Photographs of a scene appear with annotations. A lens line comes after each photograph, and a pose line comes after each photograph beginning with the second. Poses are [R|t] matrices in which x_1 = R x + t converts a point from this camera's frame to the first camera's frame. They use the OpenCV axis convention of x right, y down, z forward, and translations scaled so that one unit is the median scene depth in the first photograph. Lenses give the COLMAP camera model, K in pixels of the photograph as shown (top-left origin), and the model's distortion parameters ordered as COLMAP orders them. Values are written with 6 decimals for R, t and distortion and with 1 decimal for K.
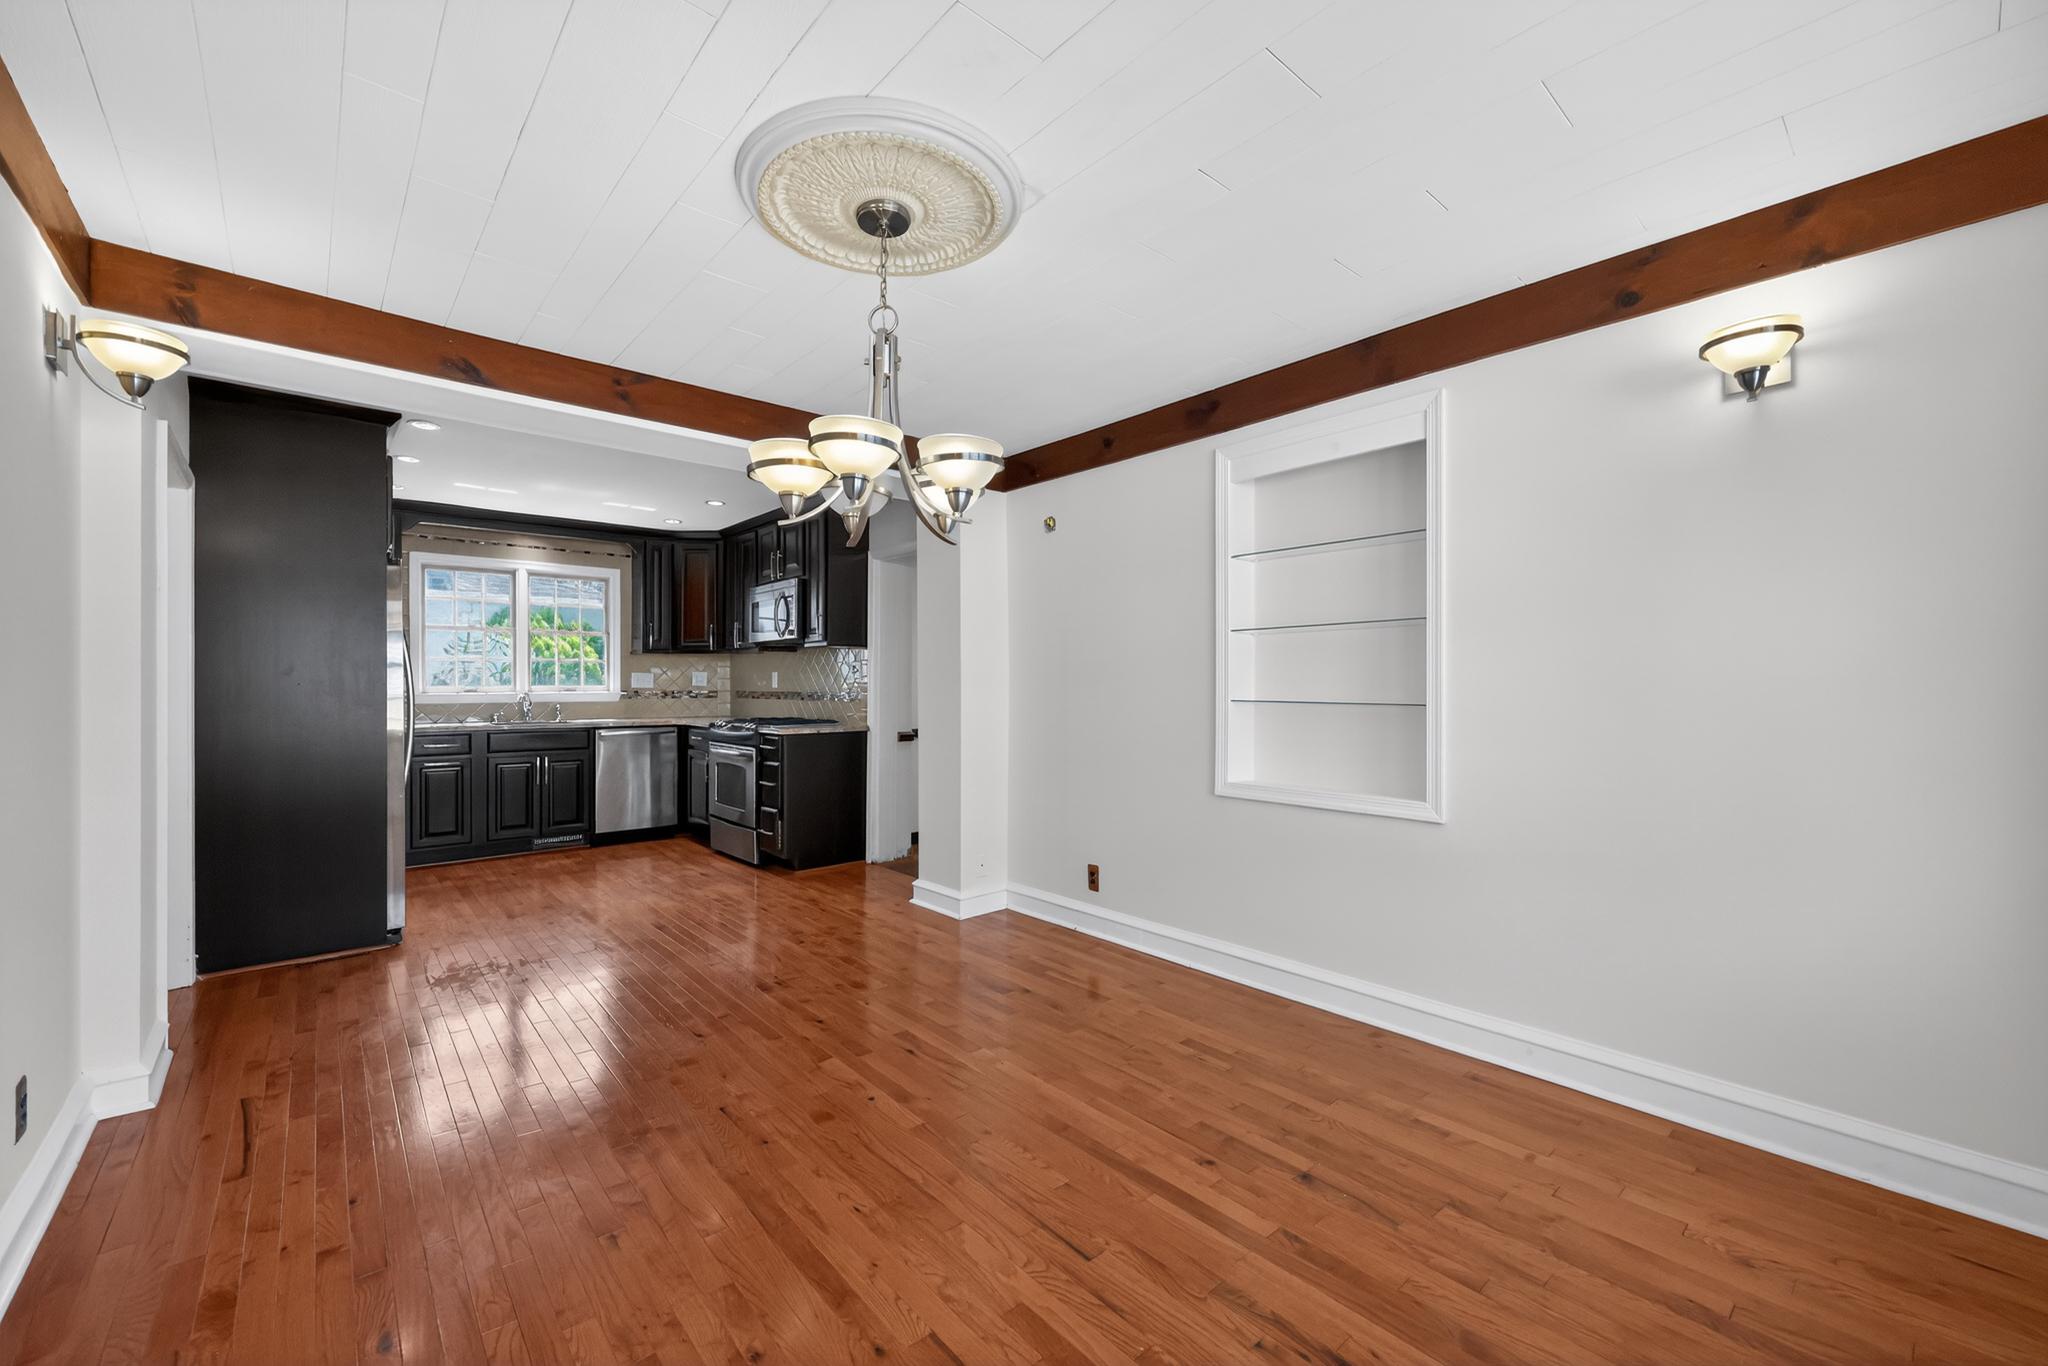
lens RADIAL K [[831.6, 0, 1020.5], [0, 831.6, 684.3], [0, 0, 1]] dist [0.000374, -0.000829]
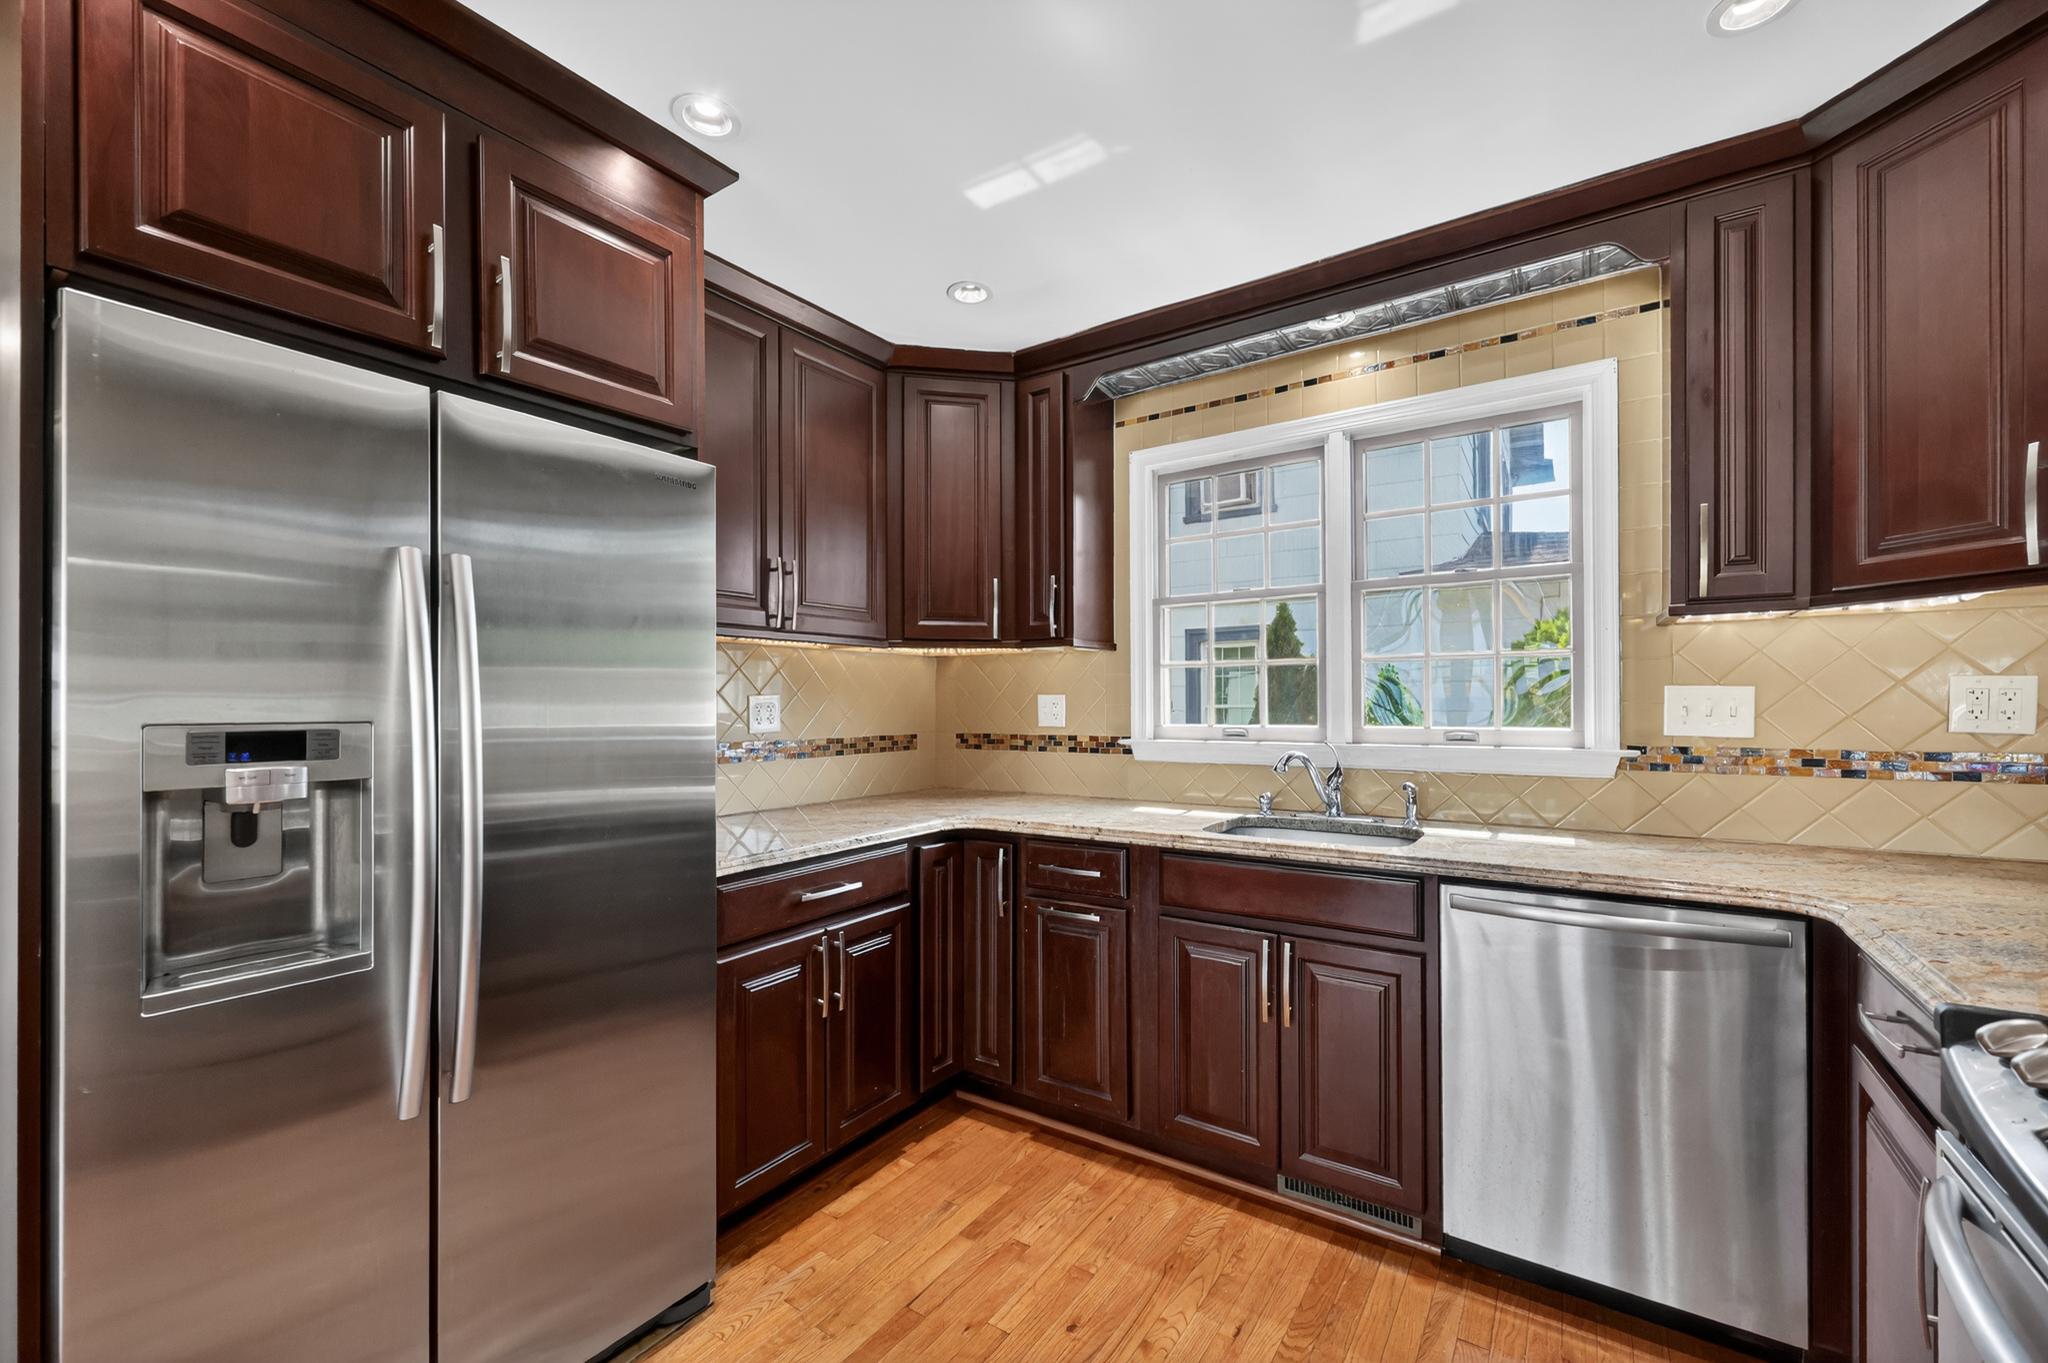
lens RADIAL K [[831.6, 0, 1009.9], [0, 831.6, 704.7], [0, 0, 1]] dist [0.000374, -0.000829]
pose [[0.257784, -0.000799, -0.966202, -0.259448], [0.007534, 0.999971, 0.001183, -0.010565], [0.966173, -0.007584, 0.257783, 0.761907]]
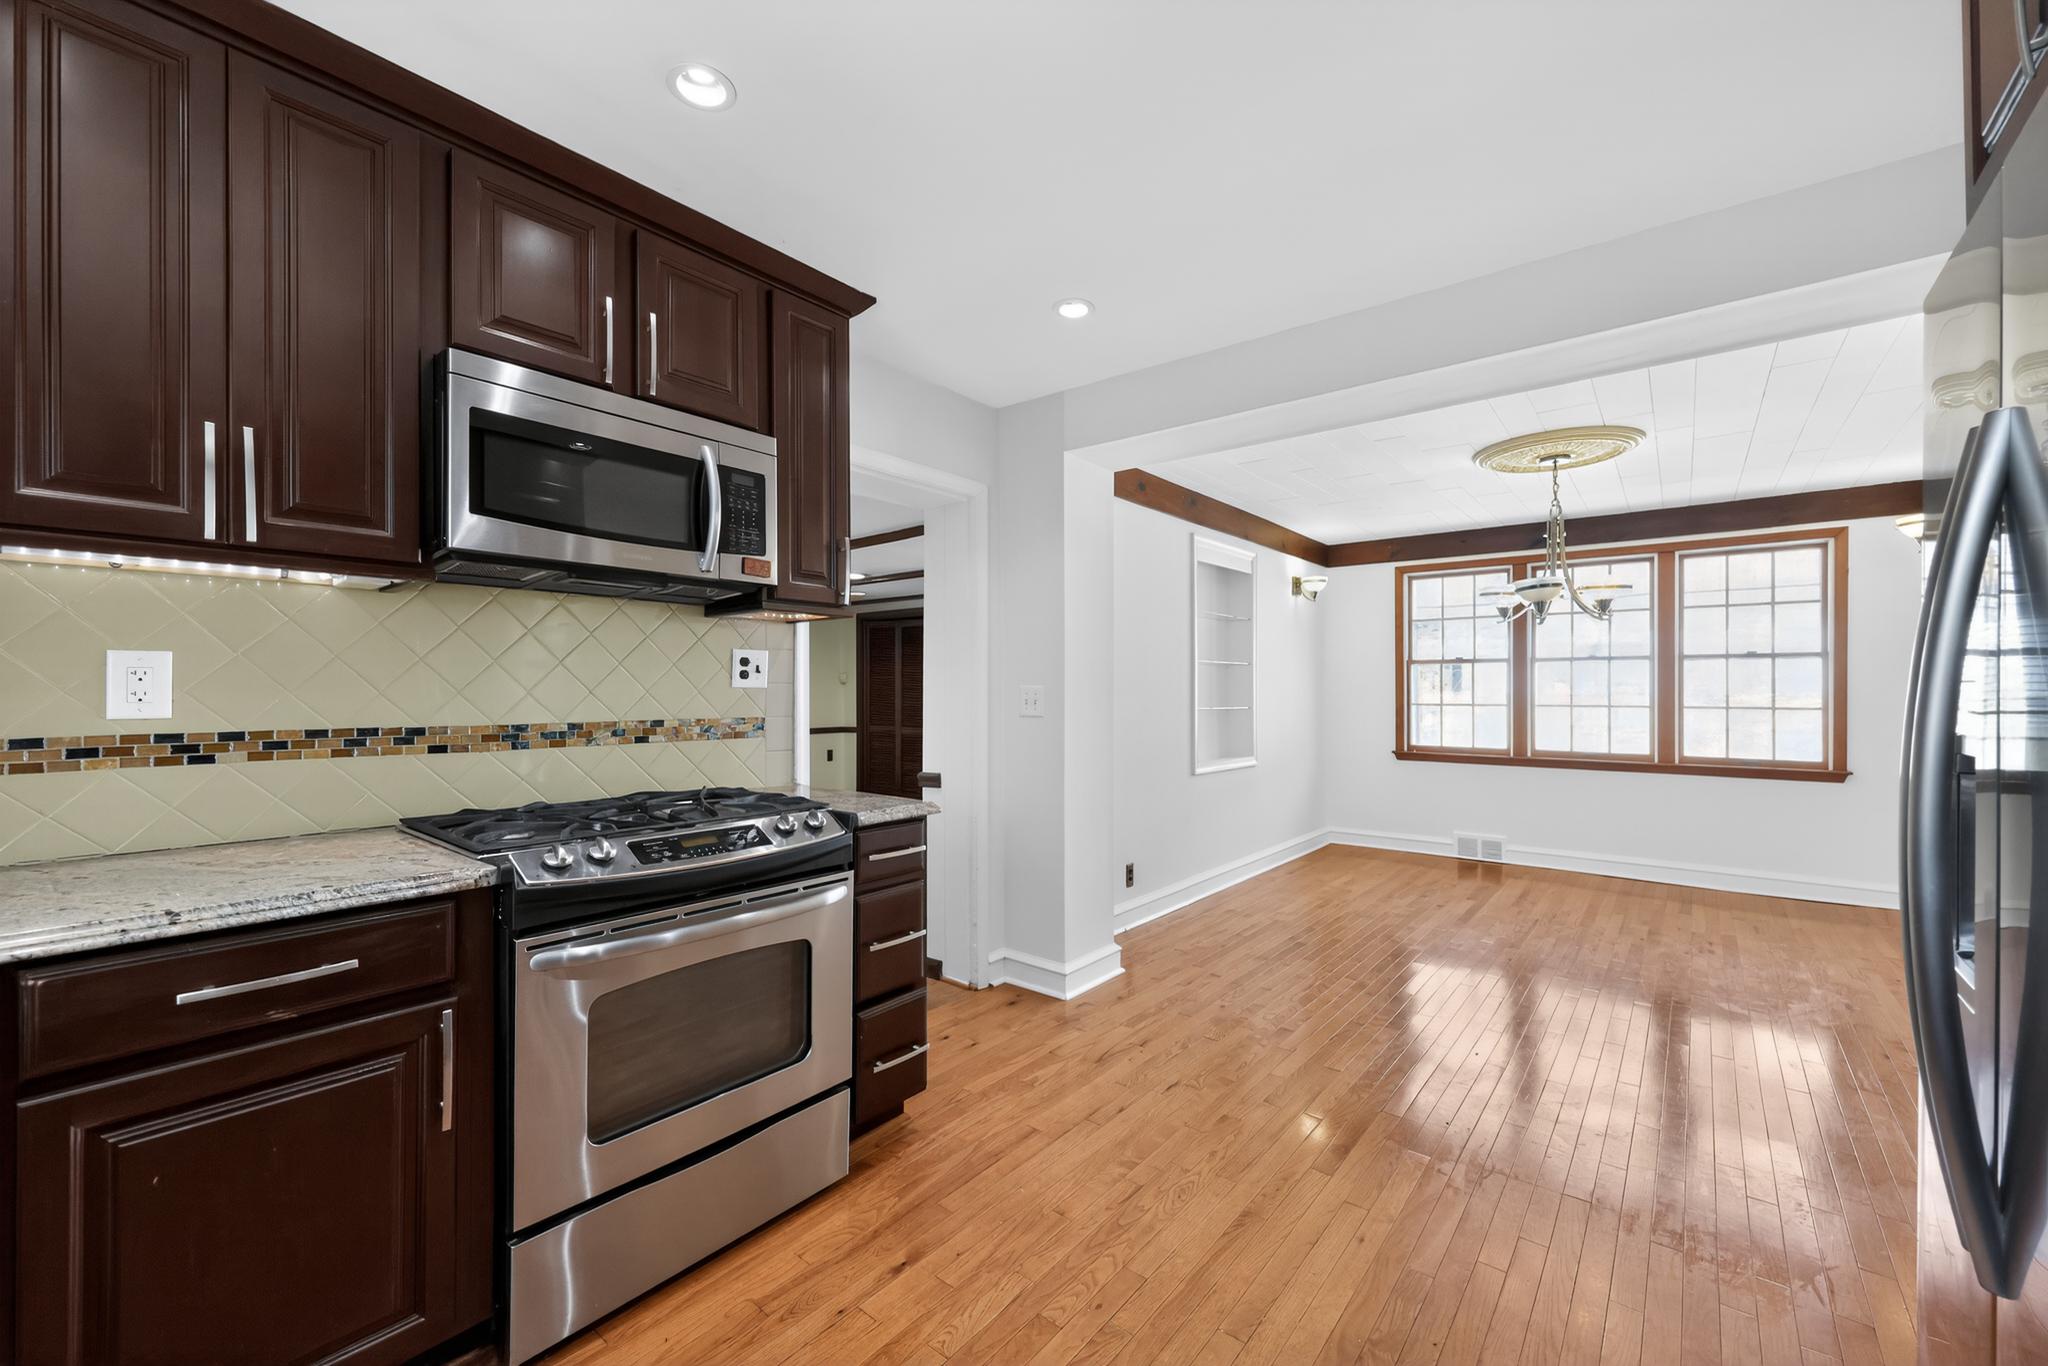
lens RADIAL K [[831.6, 0, 1006.6], [0, 831.6, 687.5], [0, 0, 1]] dist [0.000374, -0.000829]
pose [[-0.164825, -0.004306, 0.986313, -0.612506], [-0.011218, 0.999934, 0.002490, -0.009416], [-0.986259, -0.010654, -0.164862, 0.858260]]
